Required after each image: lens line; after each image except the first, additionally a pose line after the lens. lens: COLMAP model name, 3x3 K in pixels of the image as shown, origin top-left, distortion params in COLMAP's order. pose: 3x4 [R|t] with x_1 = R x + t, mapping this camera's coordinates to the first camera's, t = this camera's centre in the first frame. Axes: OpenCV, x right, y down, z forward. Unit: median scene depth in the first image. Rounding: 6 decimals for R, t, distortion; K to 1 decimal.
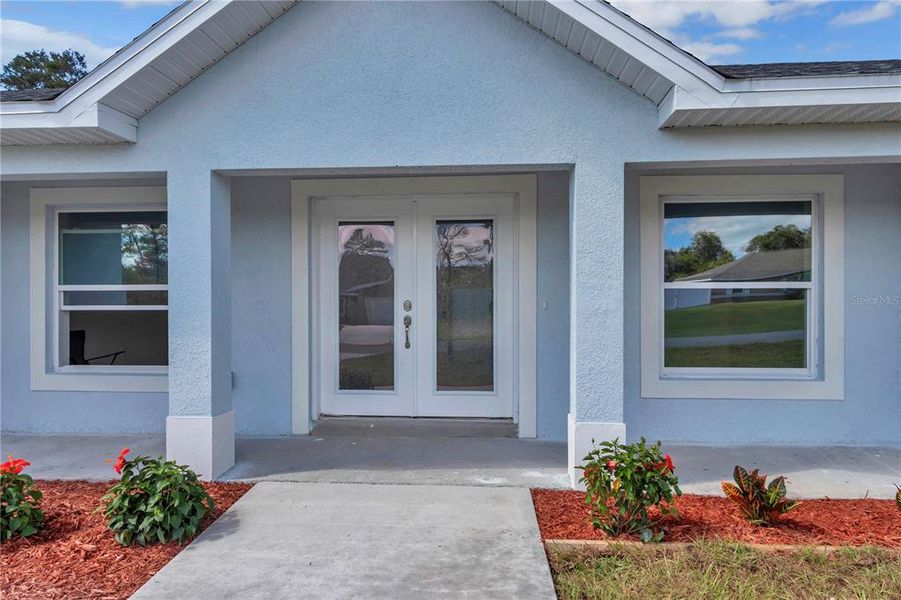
lens RADIAL K [[601.1, 0, 451.8], [0, 601.1, 306.5], [0, 0, 1]] dist [0.022147, -0.001053]
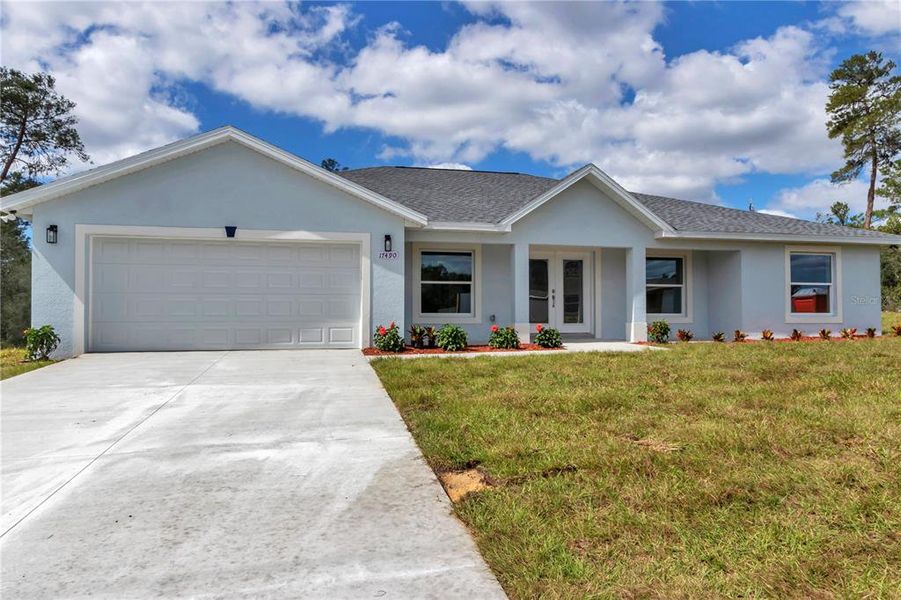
lens RADIAL K [[575.6, 0, 447.3], [0, 575.6, 319.0], [0, 0, 1]] dist [0.003588, -0.001438]
pose [[0.963317, 0.001805, 0.268360, -1.277627], [-0.000660, 0.999990, -0.004354, 0.138974], [-0.268365, 0.004017, 0.963309, -1.416493]]
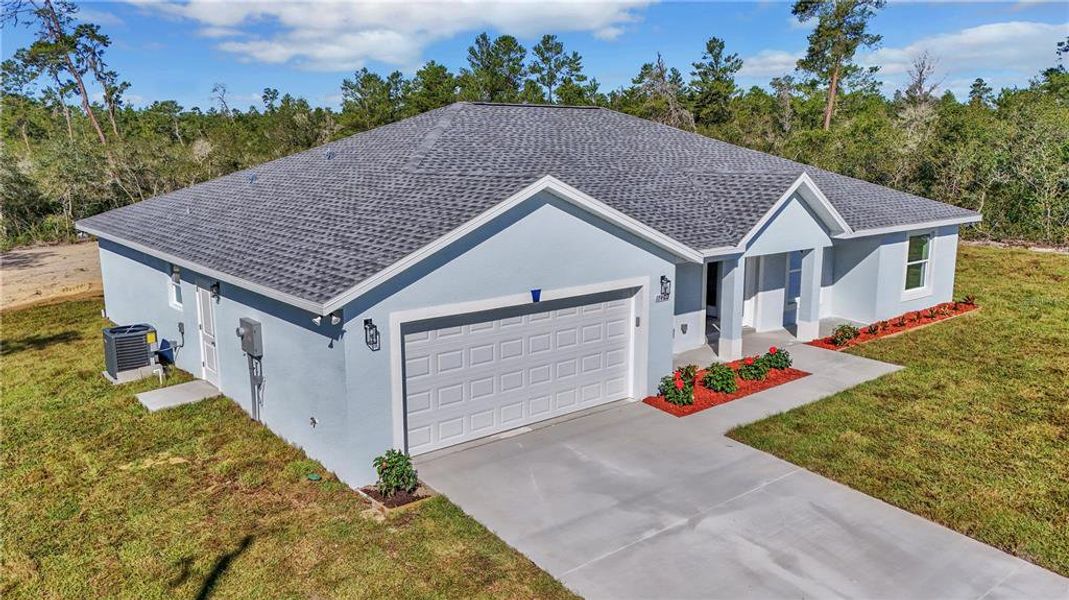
lens RADIAL K [[800.2, 0, 534.5], [0, 800.2, 300.0], [0, 0, 1]] dist [0.036963, -0.001402]
pose [[0.757387, -0.122383, 0.641395, -2.997476], [0.011808, 0.984685, 0.173943, -0.573586], [-0.652860, -0.124168, 0.747232, -1.071124]]
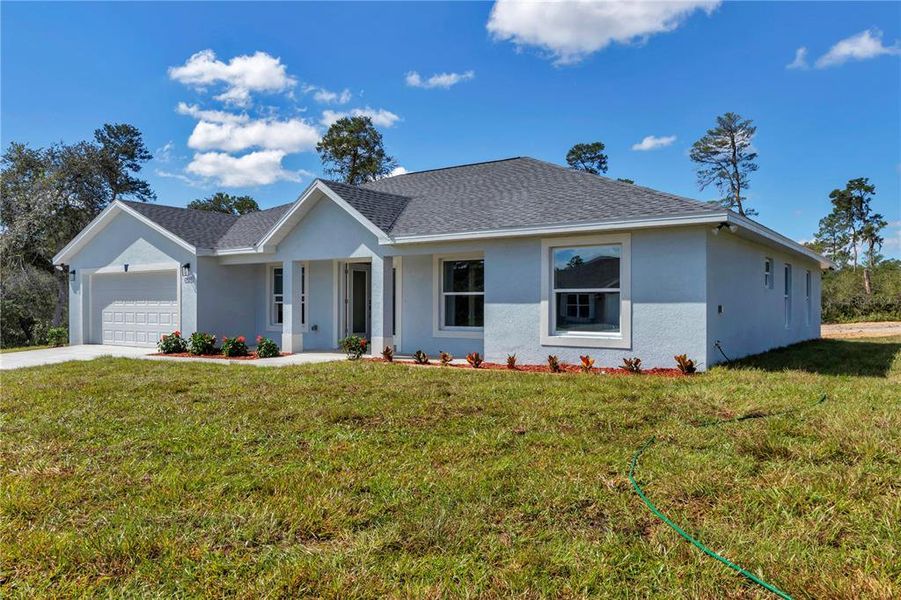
lens RADIAL K [[668.9, 0, 450.5], [0, 668.9, 300.0], [0, 0, 1]] dist [-0.001679, 0.000176]
pose [[0.846337, 0.001497, -0.532646, 1.853909], [-0.007050, 0.999940, -0.008393, 0.014794], [0.532602, 0.010858, 0.846296, -1.362743]]
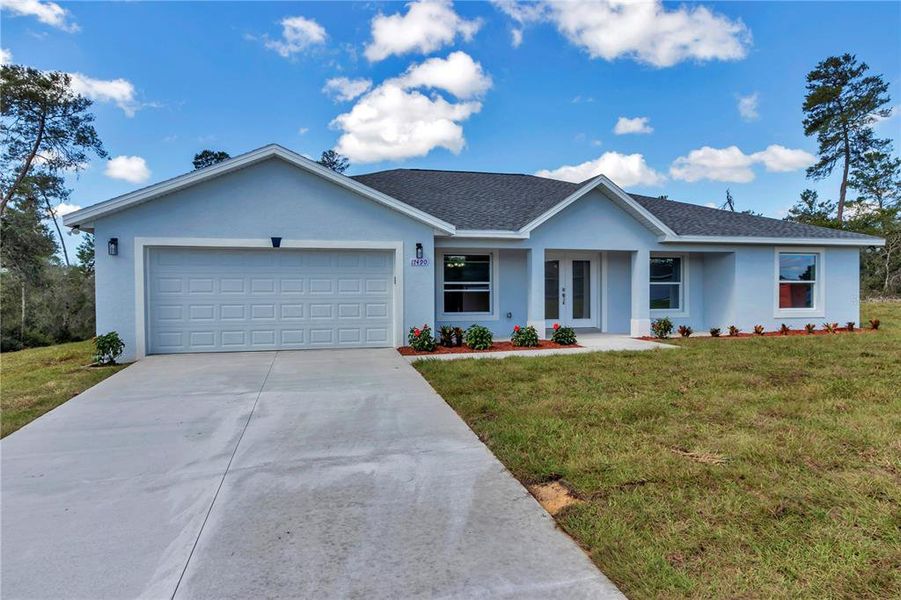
lens RADIAL K [[543.9, 0, 448.6], [0, 543.9, 316.6], [0, 0, 1]] dist [0.001406, 0.001938]
pose [[0.958171, -0.013107, 0.285895, -1.433568], [0.005344, 0.999596, 0.027916, 0.054758], [-0.286146, -0.025220, 0.957854, -1.448731]]
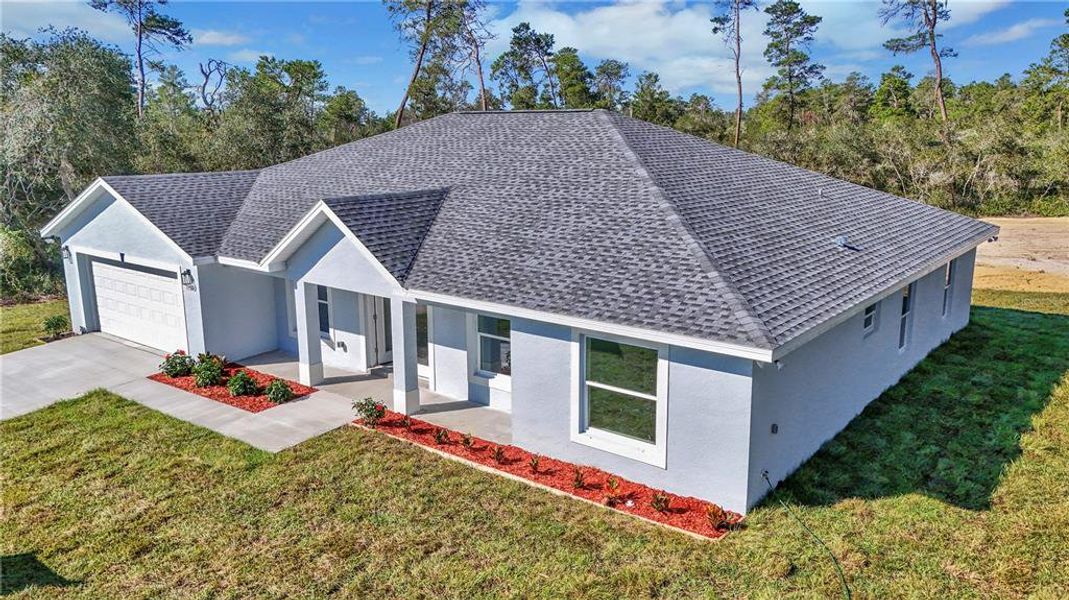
lens RADIAL K [[800.2, 0, 534.5], [0, 800.2, 300.0], [0, 0, 1]] dist [0.036963, -0.001402]
pose [[0.815876, 0.124908, -0.564574, 2.088739], [0.000899, 0.976114, 0.217258, -0.763667], [0.578226, -0.177763, 0.796276, -1.136008]]
